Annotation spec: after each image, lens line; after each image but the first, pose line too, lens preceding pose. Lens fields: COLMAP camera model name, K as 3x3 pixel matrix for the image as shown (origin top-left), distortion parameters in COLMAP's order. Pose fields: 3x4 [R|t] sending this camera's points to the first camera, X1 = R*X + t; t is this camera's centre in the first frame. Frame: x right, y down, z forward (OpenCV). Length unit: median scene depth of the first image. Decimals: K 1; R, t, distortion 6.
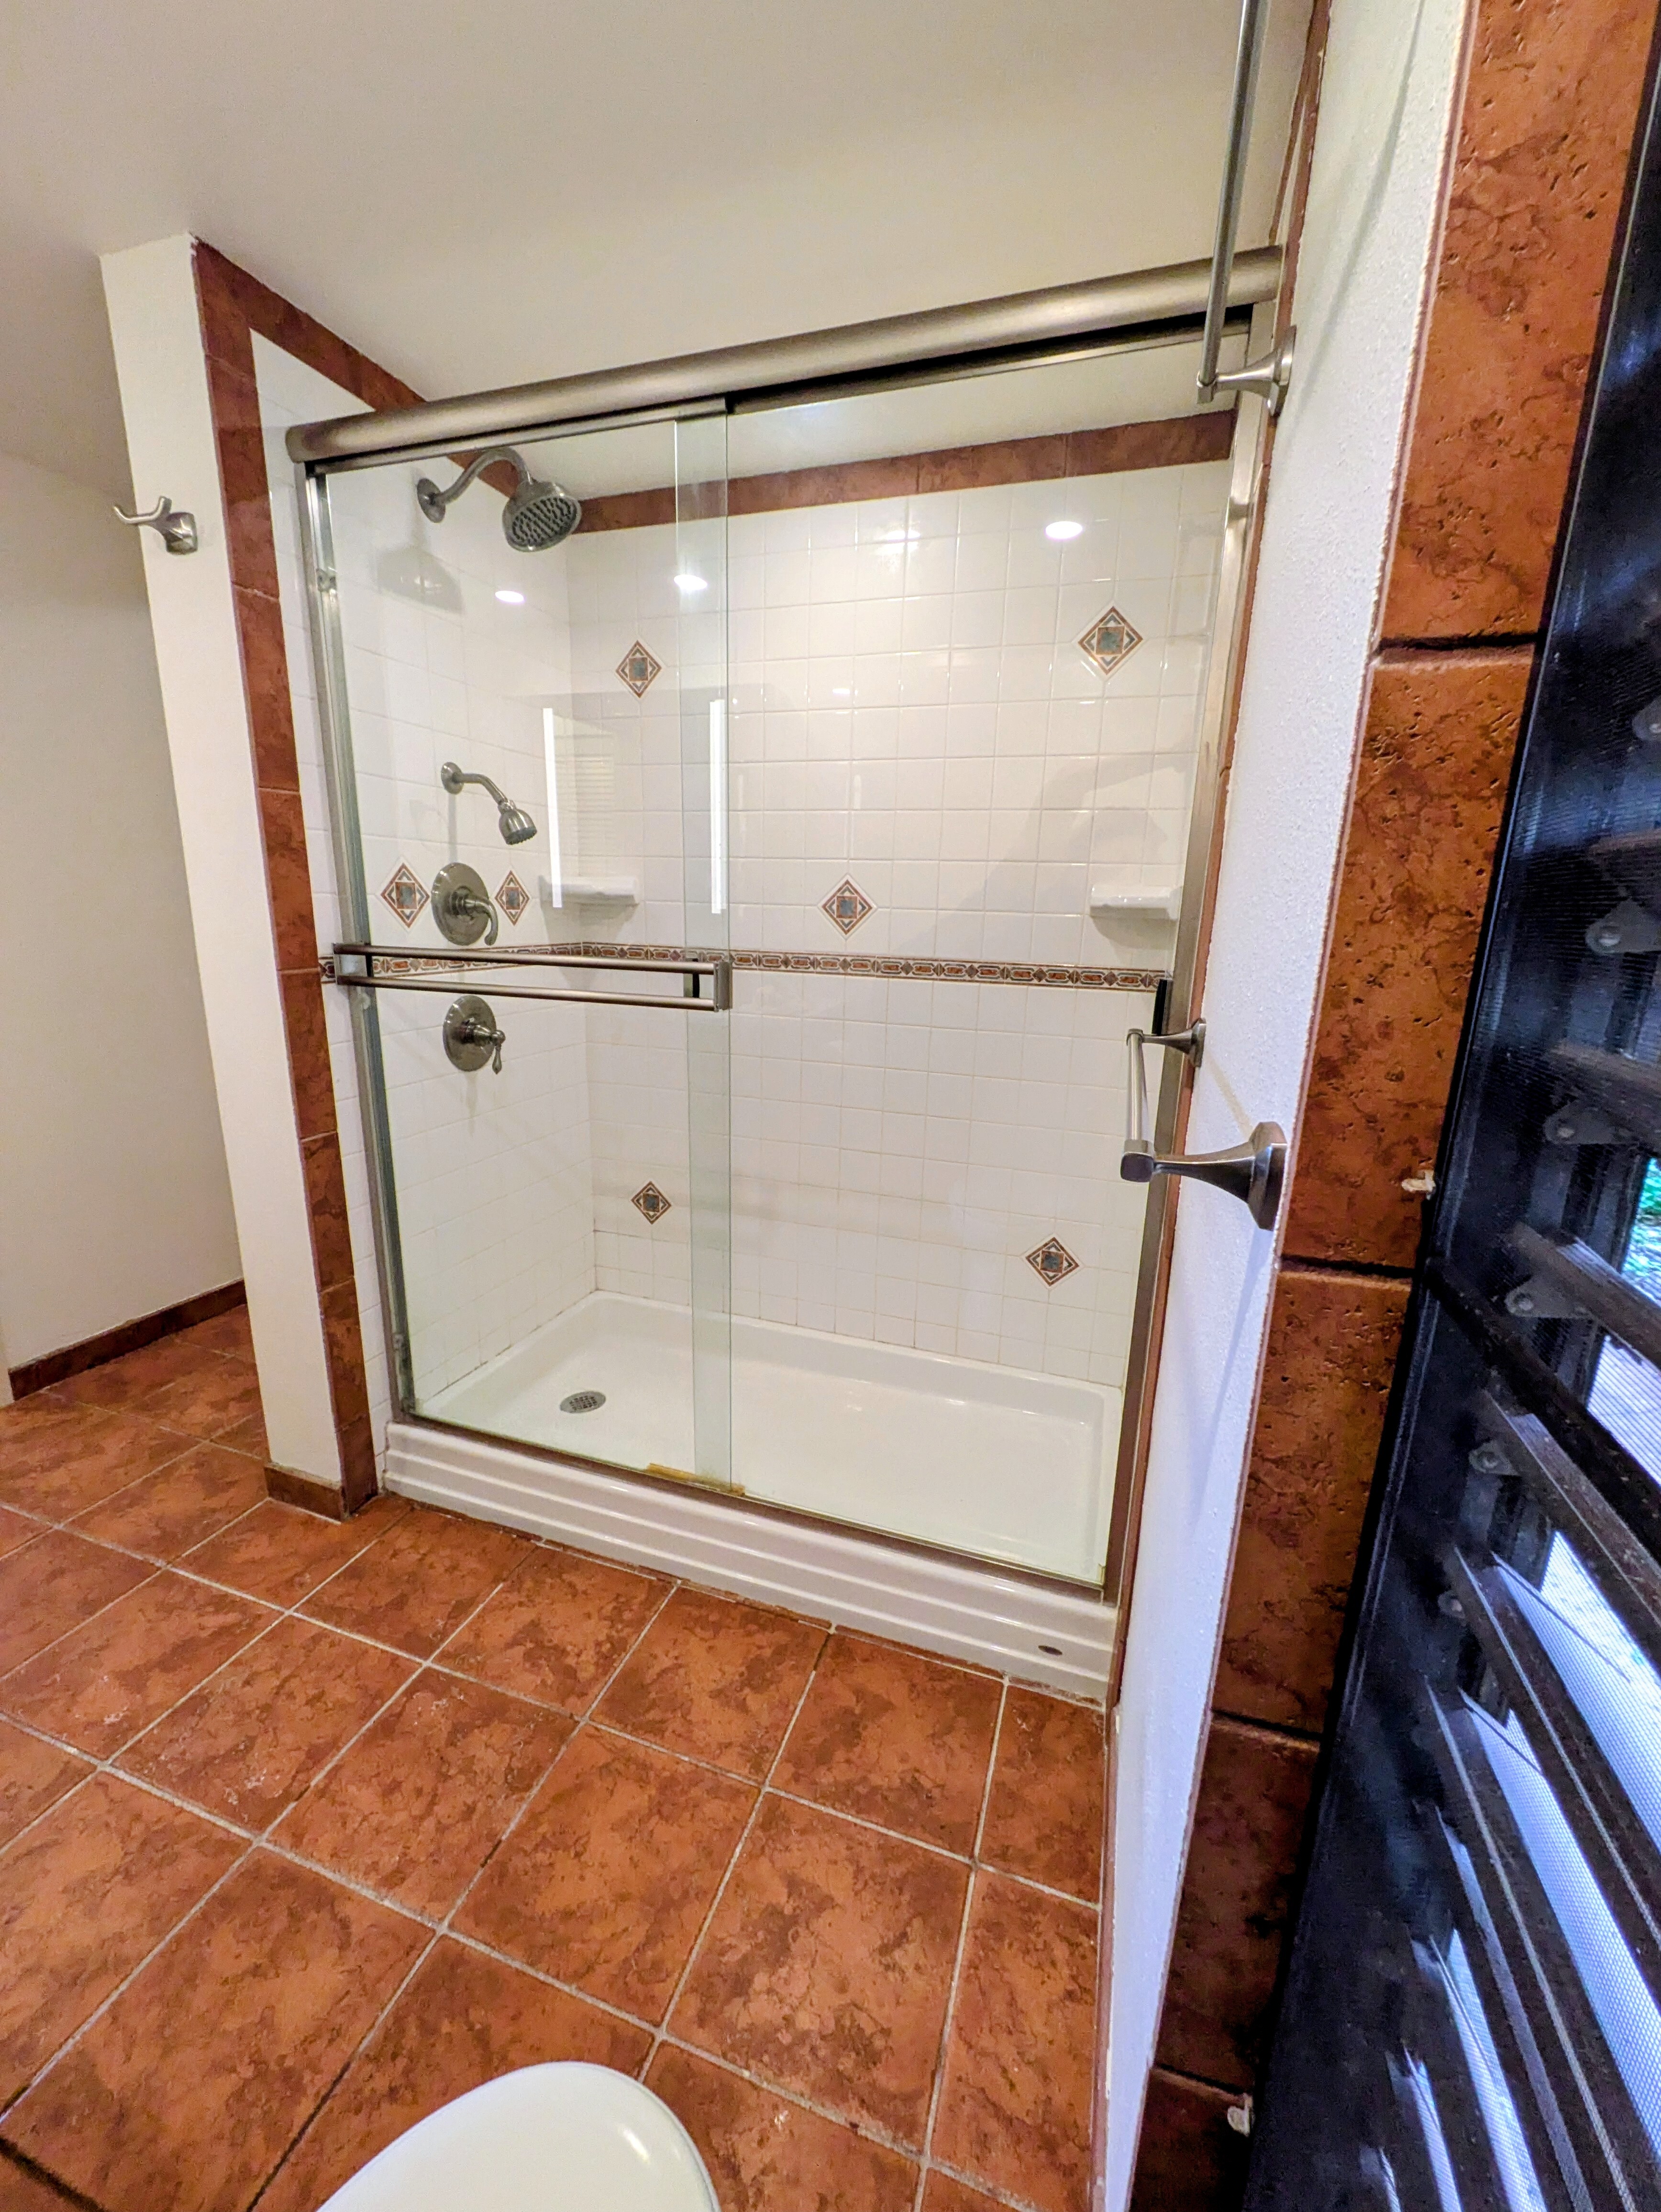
lens RADIAL K [[884.7, 0, 828.2], [0, 884.7, 1121.7], [0, 0, 1]] dist [-0.000819, 0.003592]
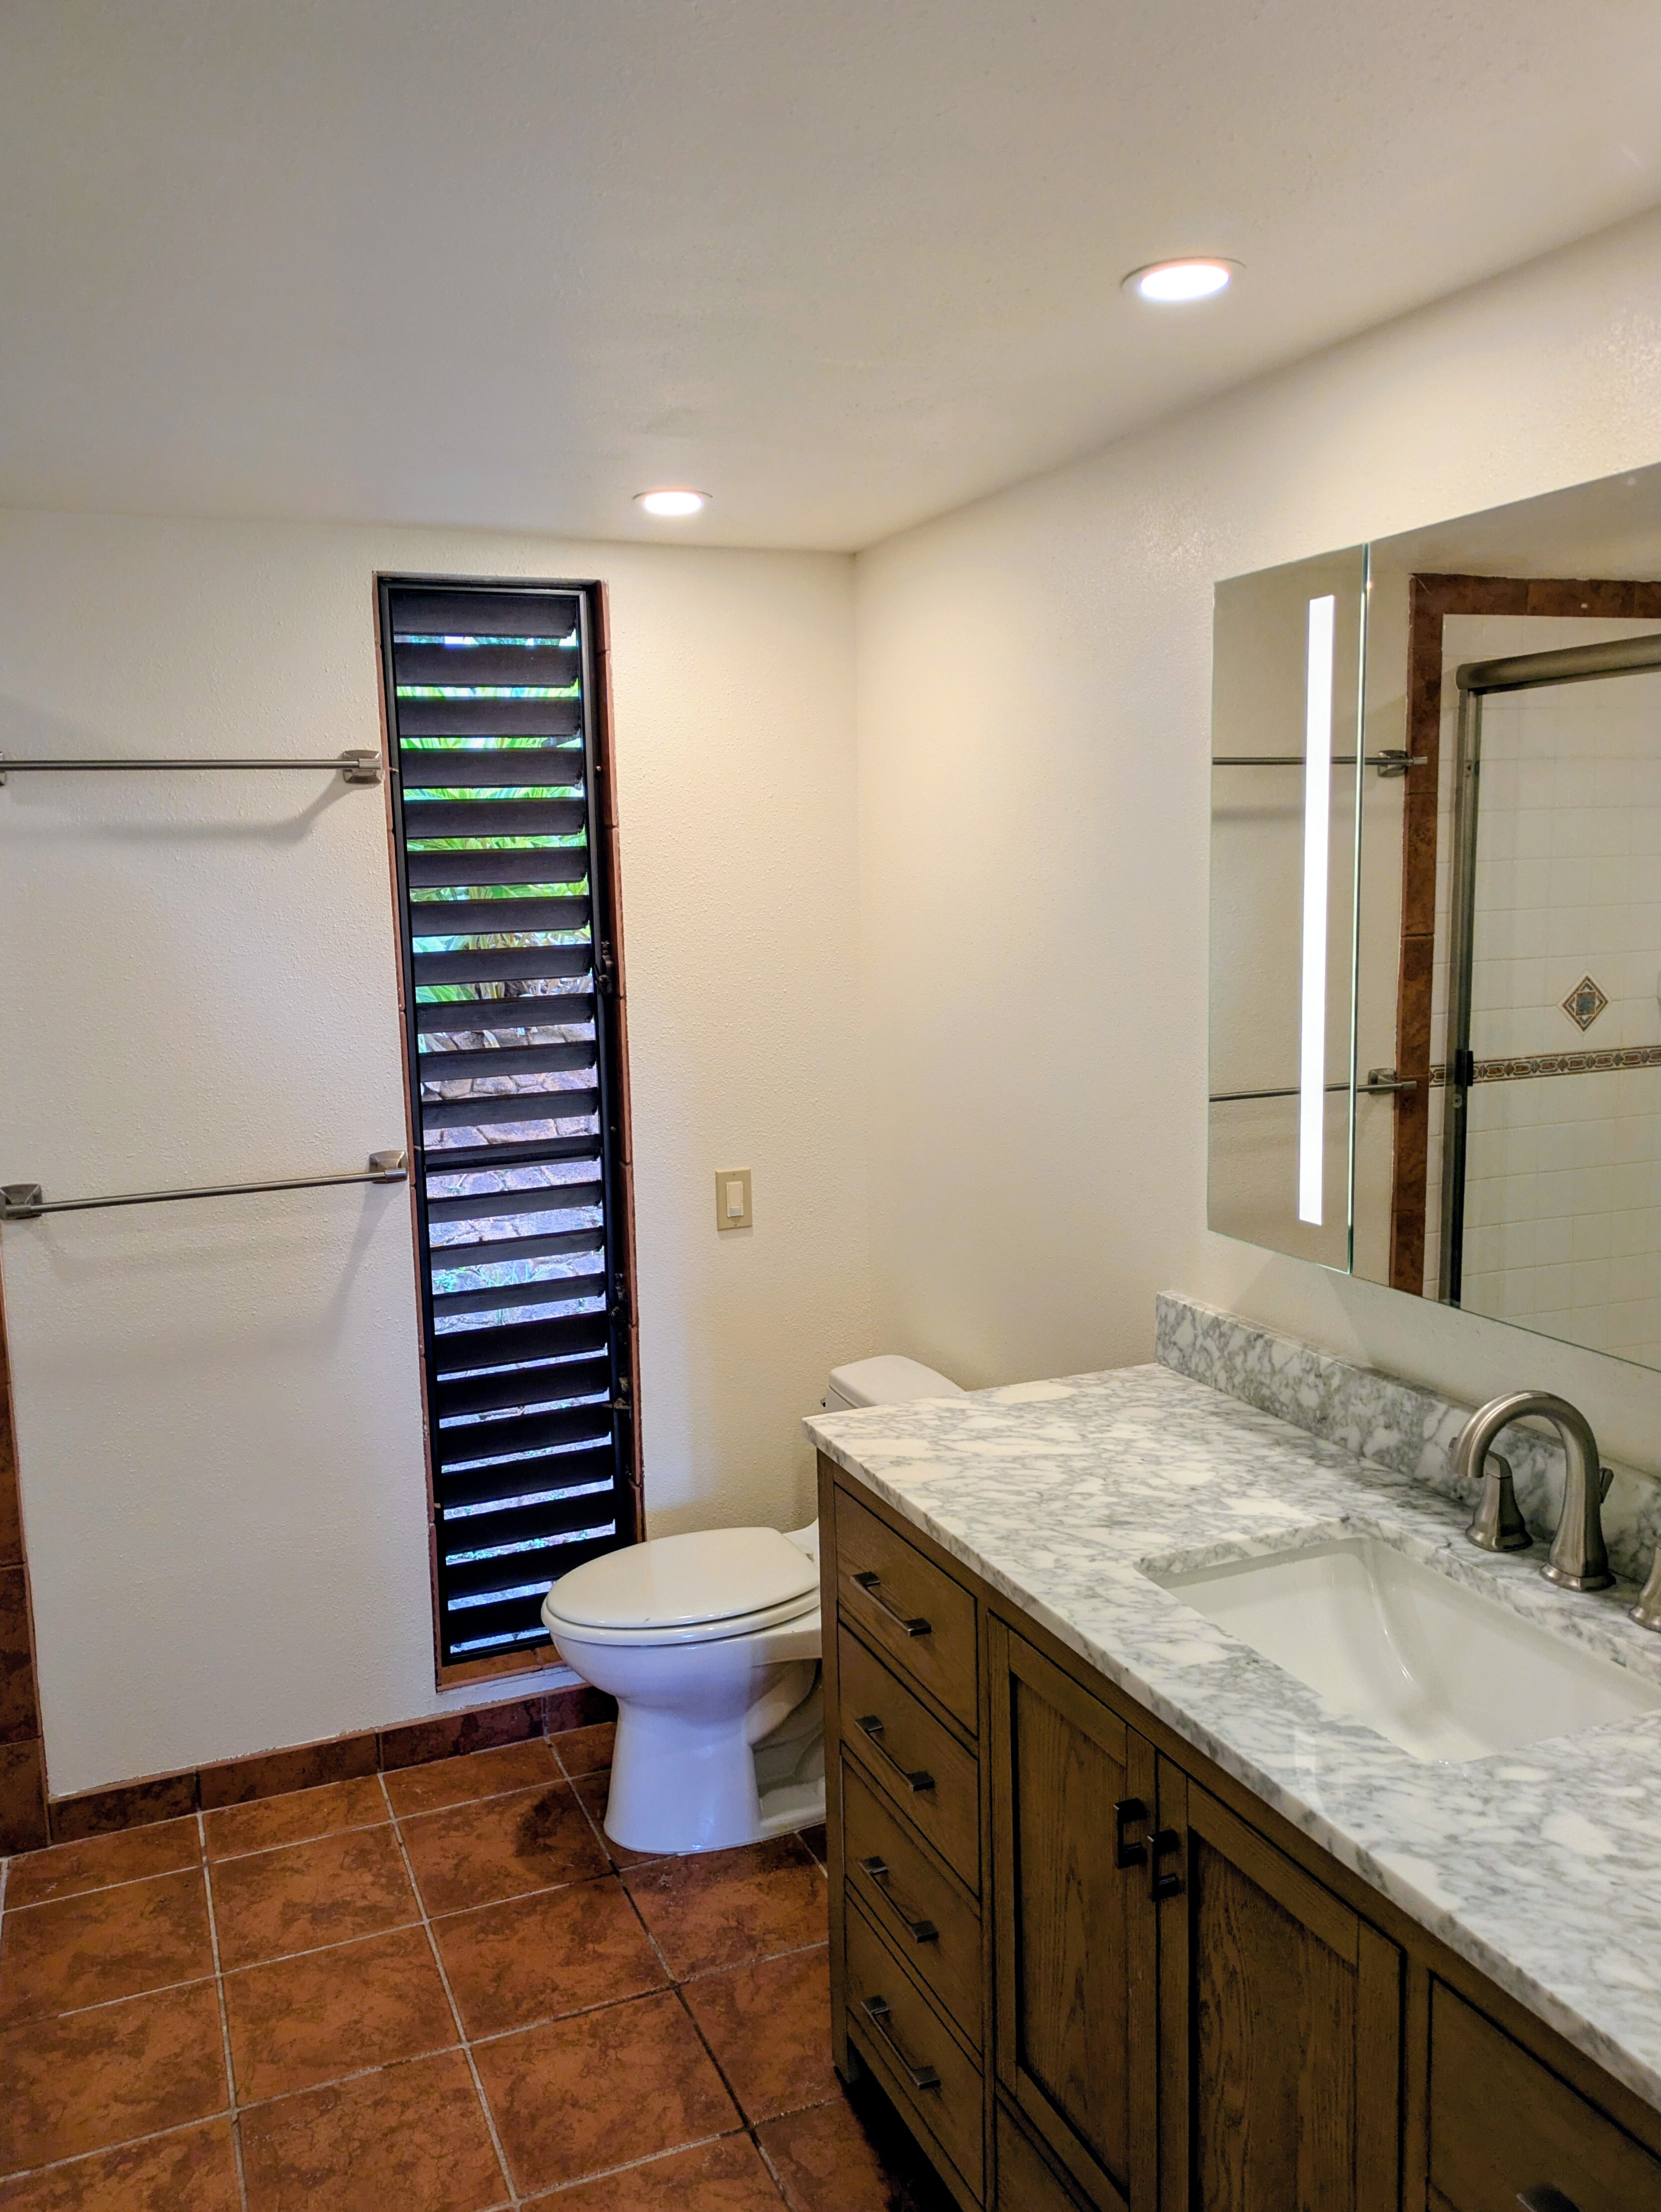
lens RADIAL K [[1679.4, 0, 845.9], [0, 1679.4, 1077.9], [0, 0, 1]] dist [0.034391, -0.032322]
pose [[-0.680341, -0.106268, 0.725151, -1.415949], [0.179084, 0.935334, 0.305088, -0.512154], [-0.710679, 0.337427, -0.617315, 1.020304]]
